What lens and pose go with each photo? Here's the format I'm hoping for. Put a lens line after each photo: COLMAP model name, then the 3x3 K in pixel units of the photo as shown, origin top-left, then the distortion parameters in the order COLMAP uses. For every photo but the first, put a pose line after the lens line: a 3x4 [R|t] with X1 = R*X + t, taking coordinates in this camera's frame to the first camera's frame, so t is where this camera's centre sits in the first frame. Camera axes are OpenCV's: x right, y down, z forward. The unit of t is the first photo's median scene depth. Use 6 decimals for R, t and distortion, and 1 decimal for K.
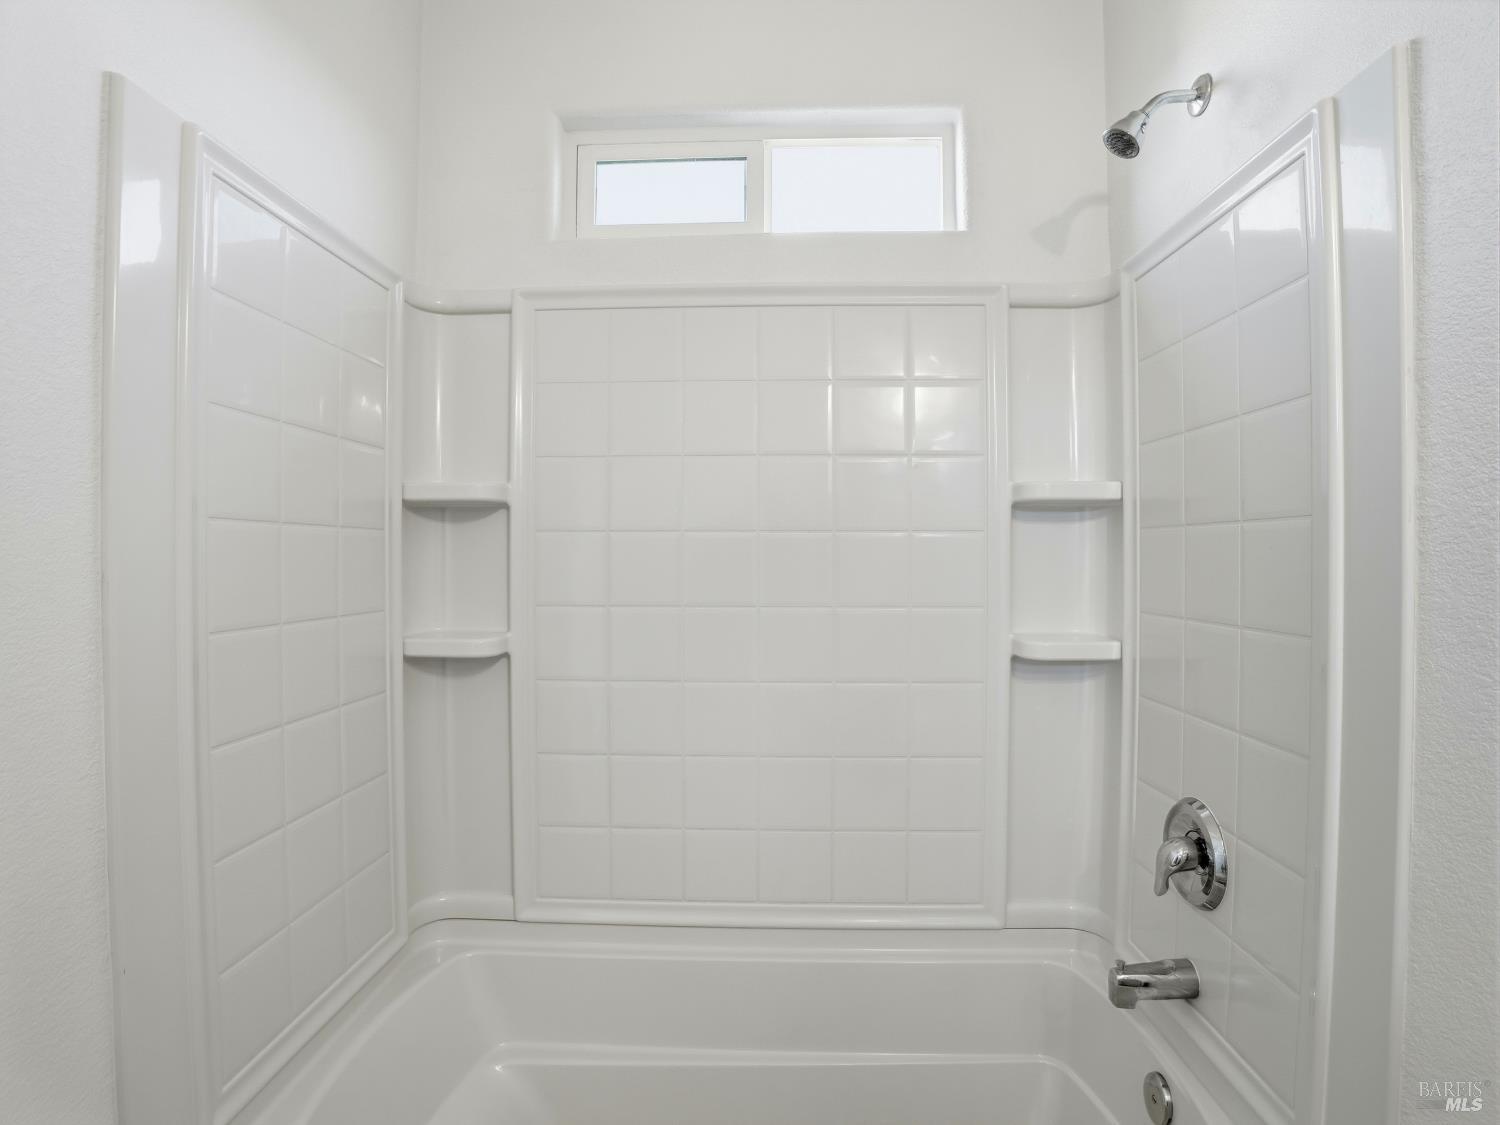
lens RADIAL K [[768.9, 0, 750.0], [0, 768.9, 562.5], [0, 0, 1]] dist [-0.069748, 0.016395]
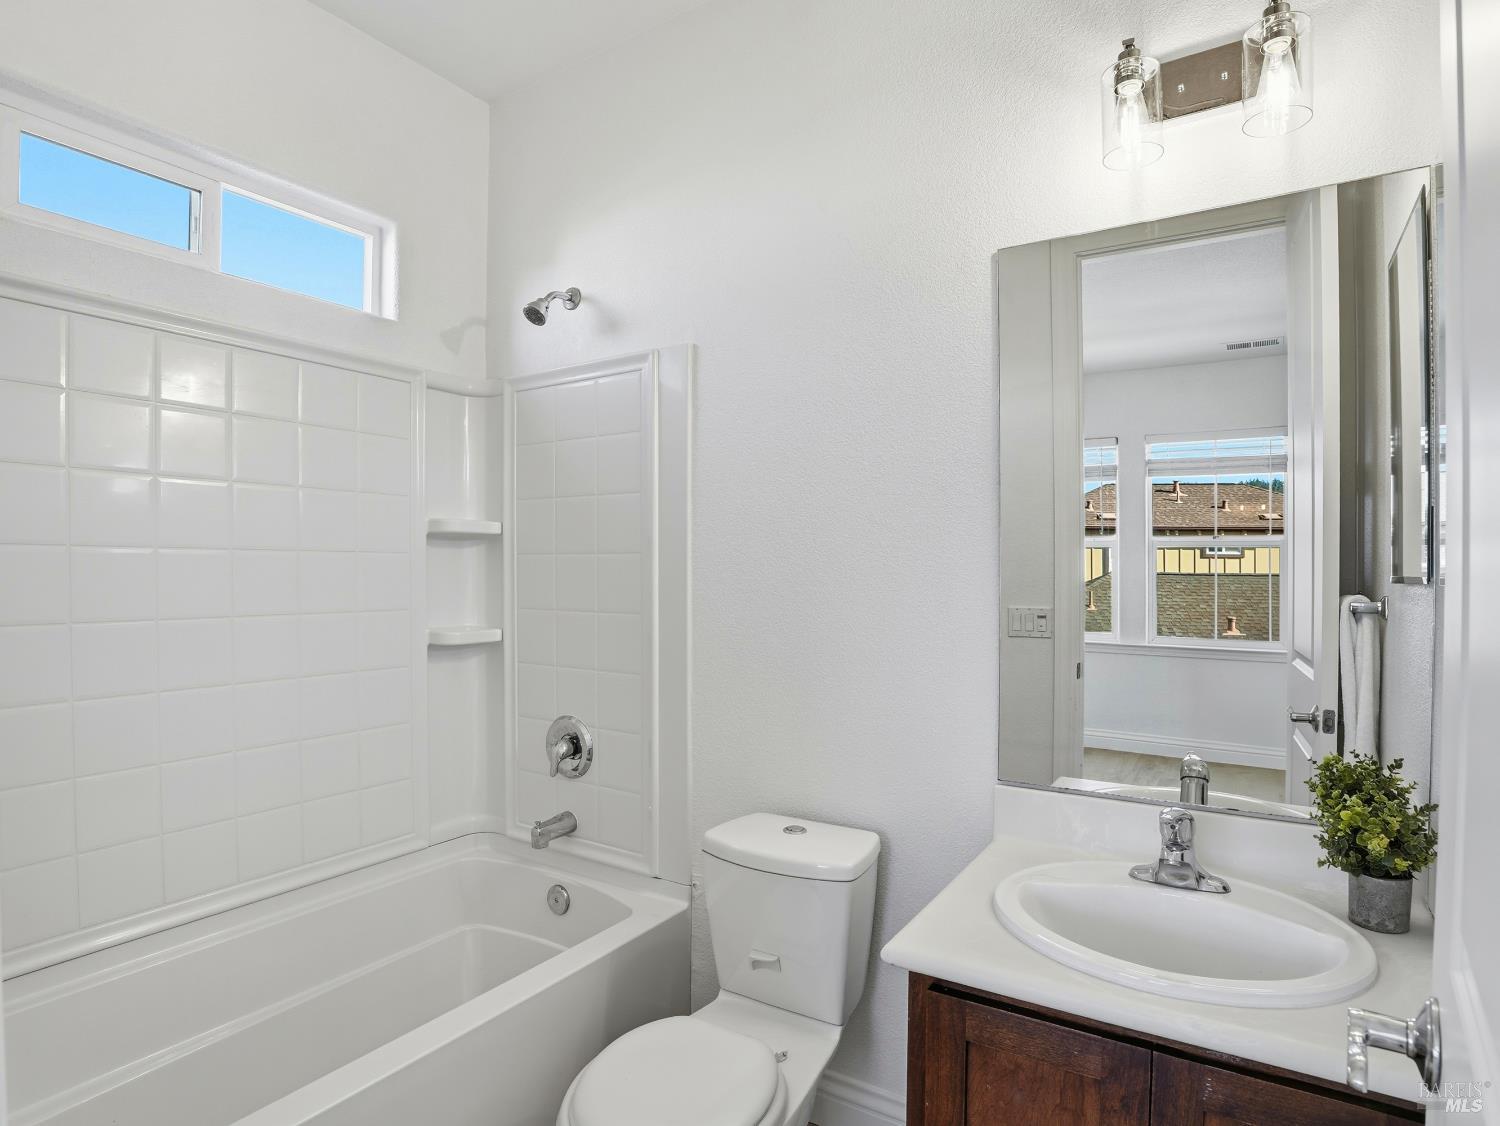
lens RADIAL K [[809.6, 0, 744.2], [0, 809.6, 575.6], [0, 0, 1]] dist [-0.074698, 0.019315]
pose [[0.510165, -0.004722, 0.860064, -0.637689], [-0.000601, 0.999983, 0.005847, -0.010623], [-0.860076, -0.003500, 0.510153, -0.230494]]
